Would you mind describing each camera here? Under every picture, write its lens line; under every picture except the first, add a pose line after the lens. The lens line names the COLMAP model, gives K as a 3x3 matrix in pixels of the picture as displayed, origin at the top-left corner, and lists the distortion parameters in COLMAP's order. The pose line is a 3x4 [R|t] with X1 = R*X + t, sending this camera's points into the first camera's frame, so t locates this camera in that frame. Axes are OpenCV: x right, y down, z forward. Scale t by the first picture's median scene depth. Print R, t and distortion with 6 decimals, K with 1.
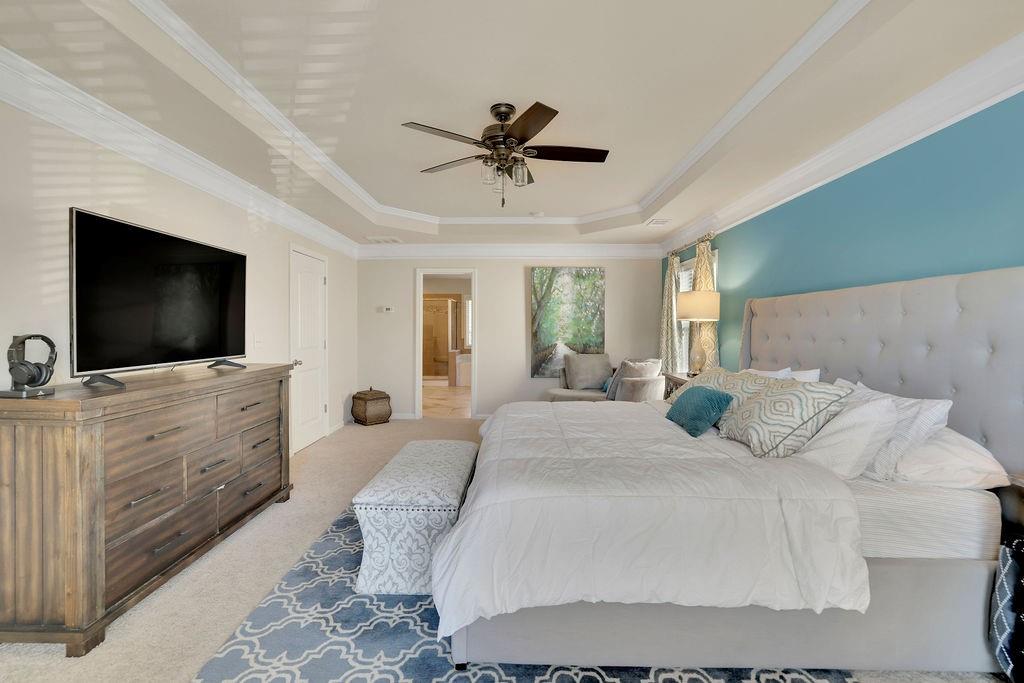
lens RADIAL K [[444.0, 0, 510.8], [0, 444.0, 330.5], [0, 0, 1]] dist [-0.047474, 0.018085]
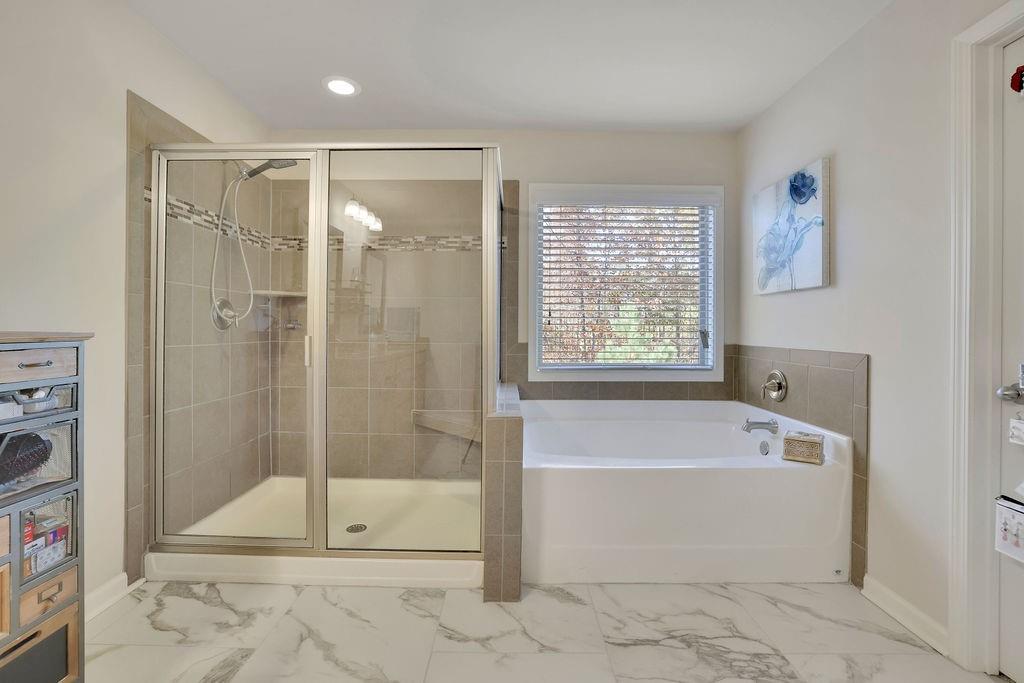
lens RADIAL K [[444.0, 0, 510.8], [0, 444.0, 330.5], [0, 0, 1]] dist [-0.047474, 0.018085]
pose [[0.999983, 0.005711, -0.000626, -0.123337], [-0.005712, 0.999980, -0.002581, 0.013096], [0.000612, 0.002585, 0.999996, 0.778107]]
